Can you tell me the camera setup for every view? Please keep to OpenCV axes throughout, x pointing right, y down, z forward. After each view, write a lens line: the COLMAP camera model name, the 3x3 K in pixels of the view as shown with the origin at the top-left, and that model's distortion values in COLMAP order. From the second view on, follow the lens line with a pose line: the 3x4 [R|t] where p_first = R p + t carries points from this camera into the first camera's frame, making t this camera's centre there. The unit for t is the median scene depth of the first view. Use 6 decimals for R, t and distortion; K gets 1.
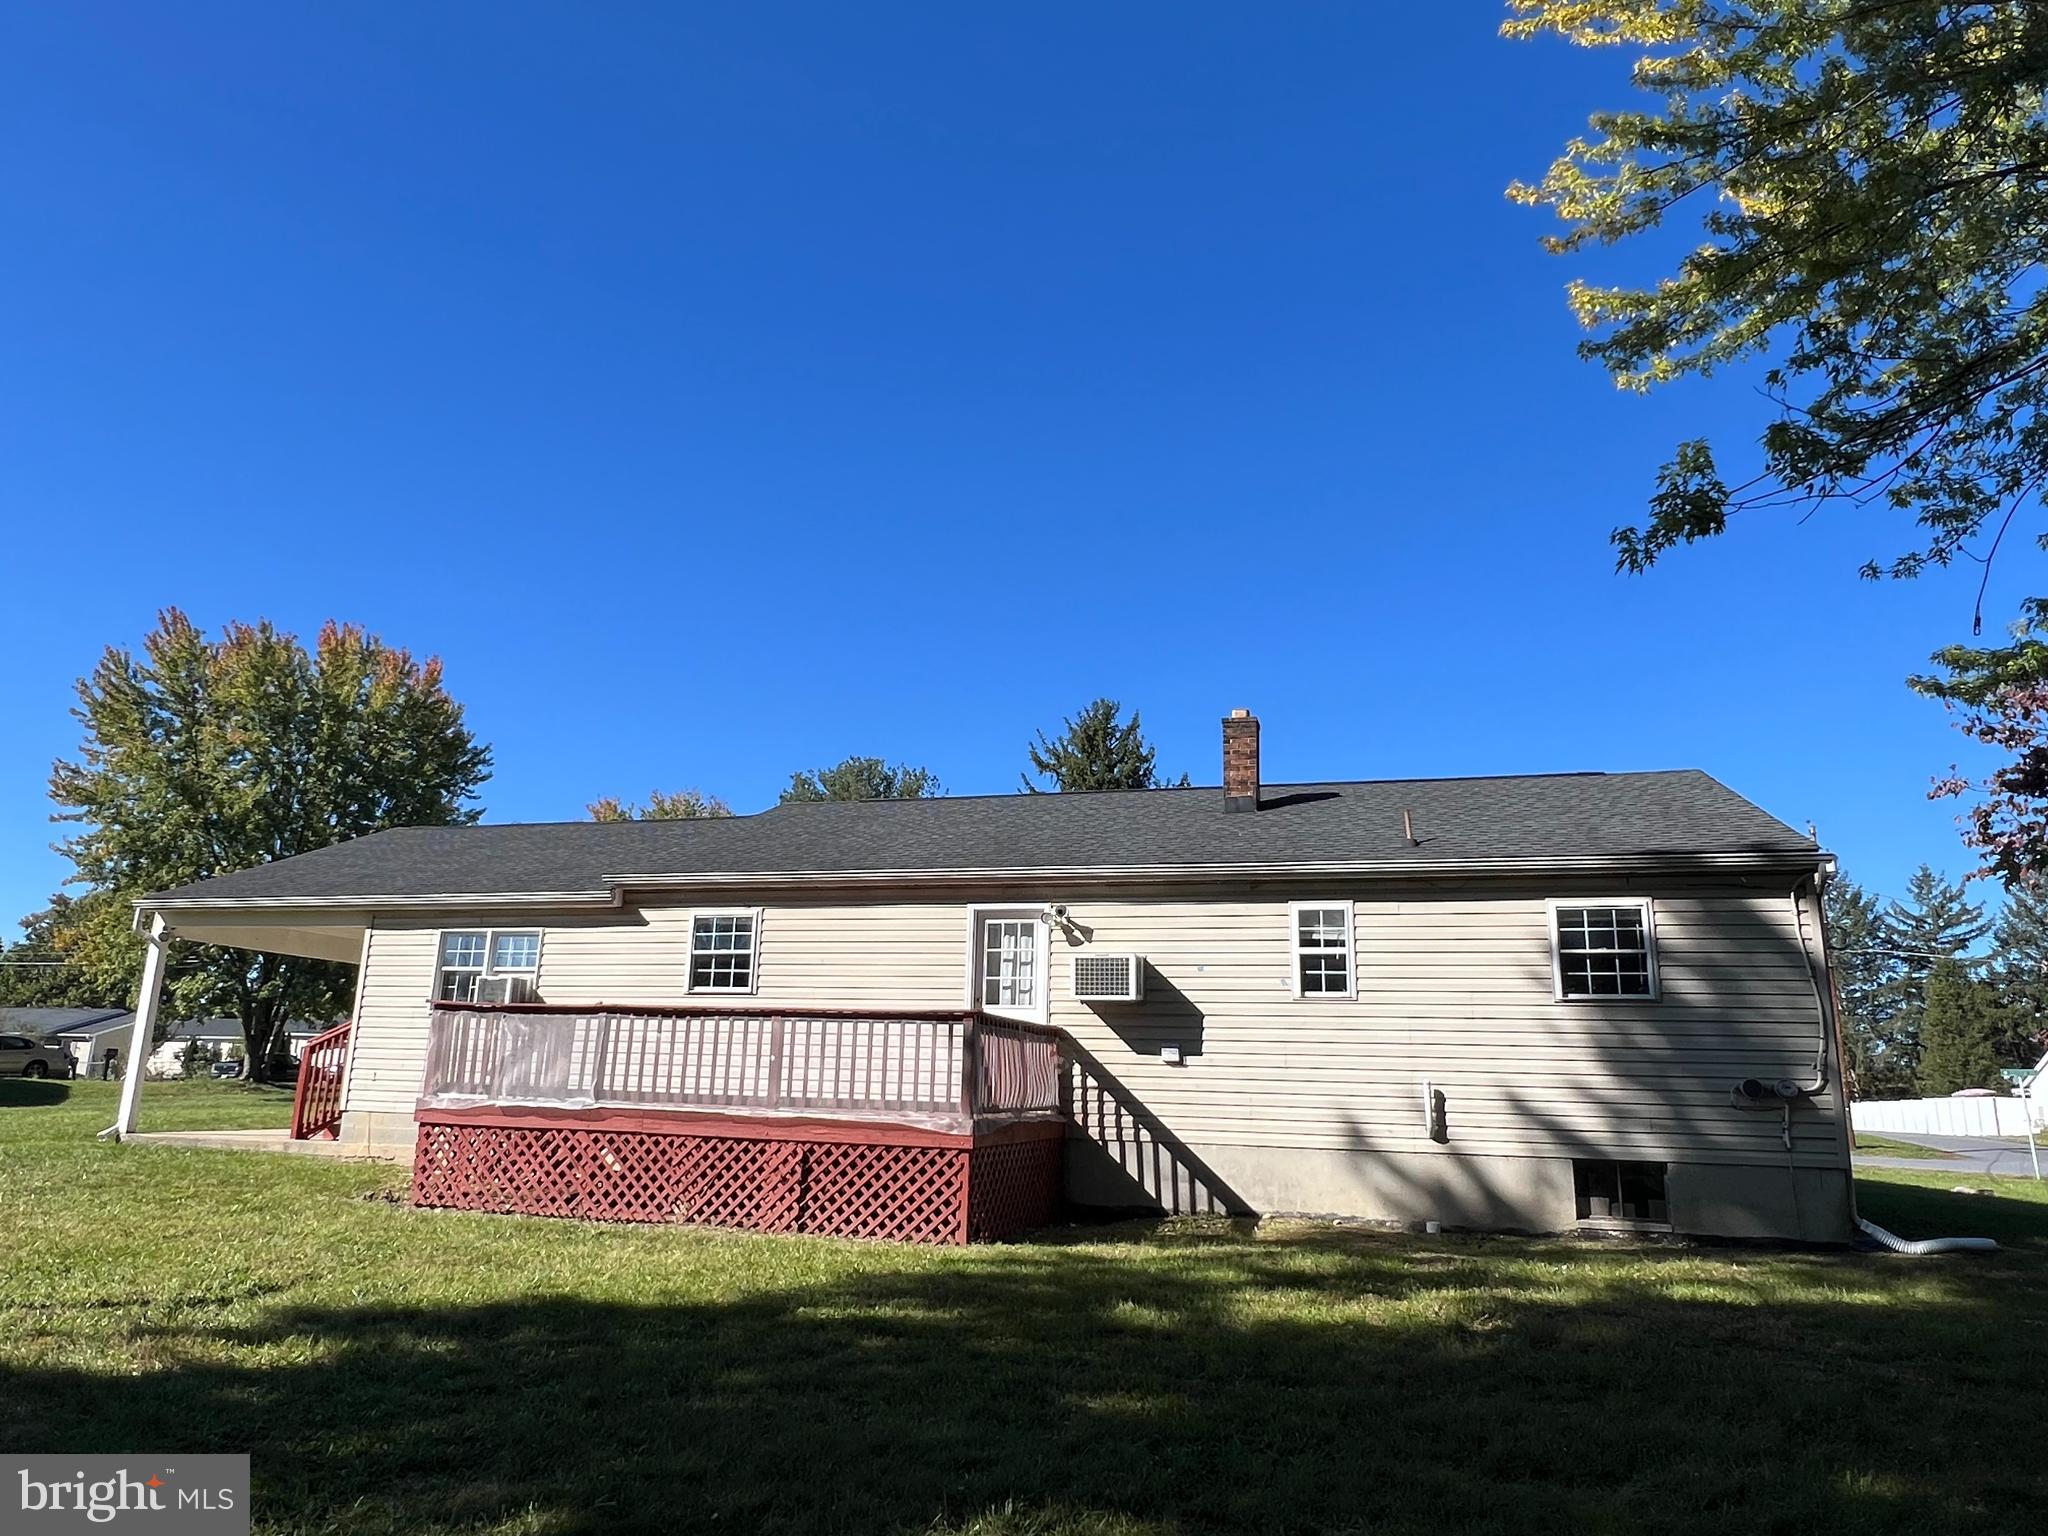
lens RADIAL K [[1364.3, 0, 1006.7], [0, 1364.3, 762.9], [0, 0, 1]] dist [0.006224, -0.003871]
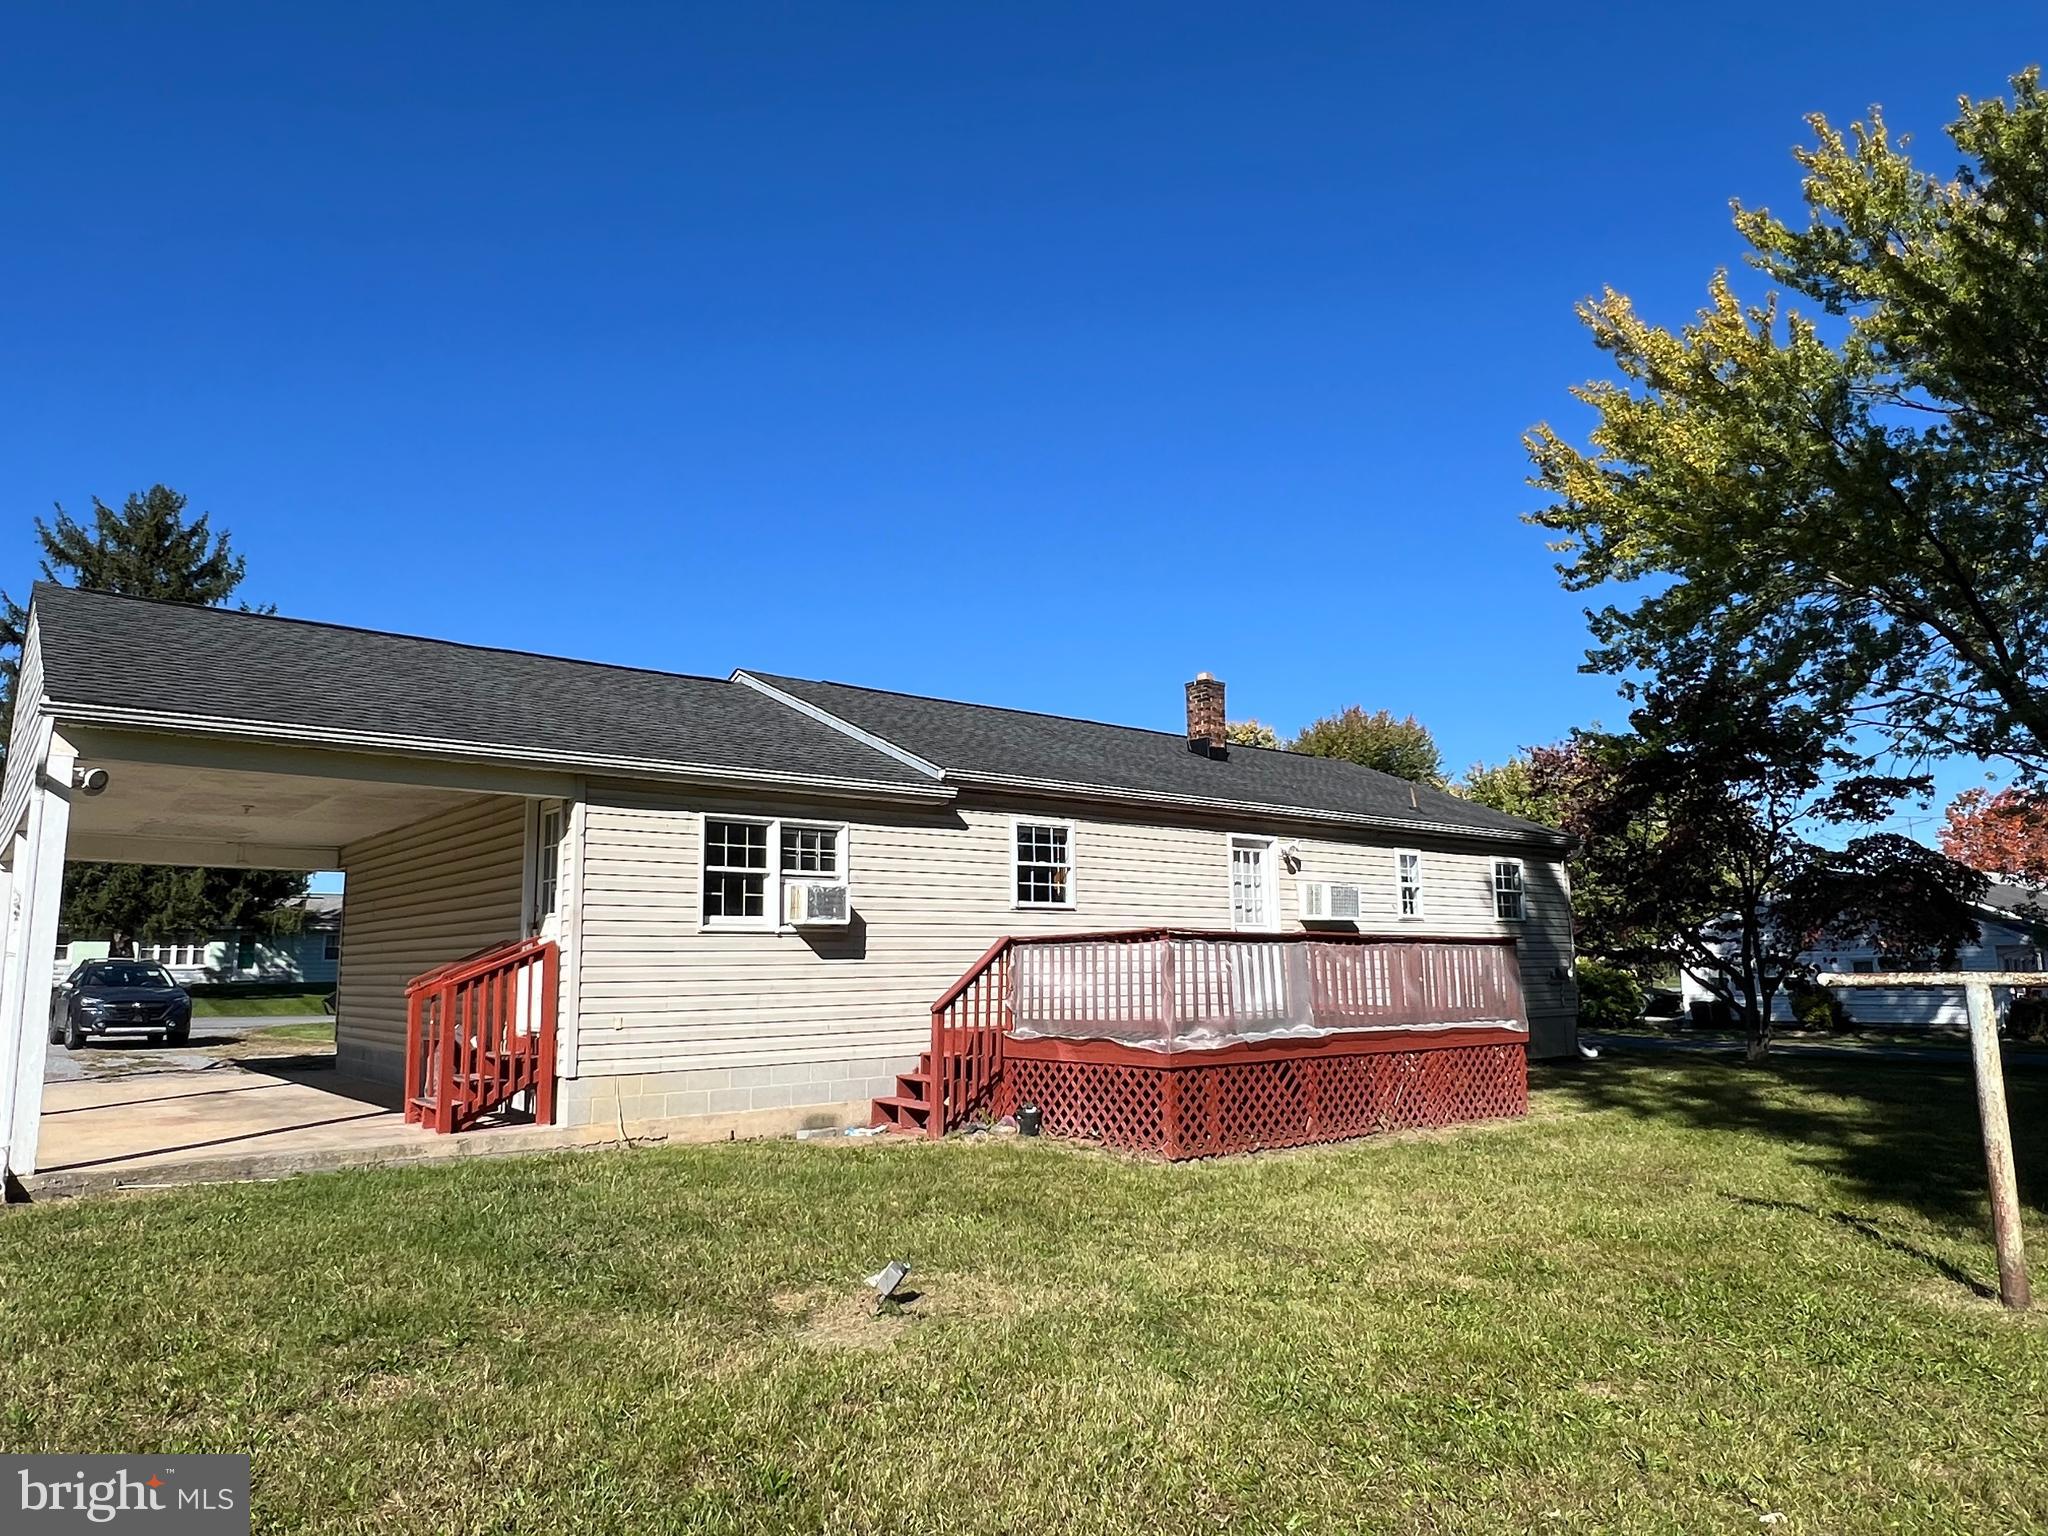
lens RADIAL K [[1328.2, 0, 1083.8], [0, 1328.2, 765.5], [0, 0, 1]] dist [-0.002760, -0.001586]
pose [[0.523855, 0.094759, 0.846520, -1.158765], [-0.174126, 0.984720, -0.002474, 0.083800], [-0.833820, -0.146105, 0.532351, 0.607734]]
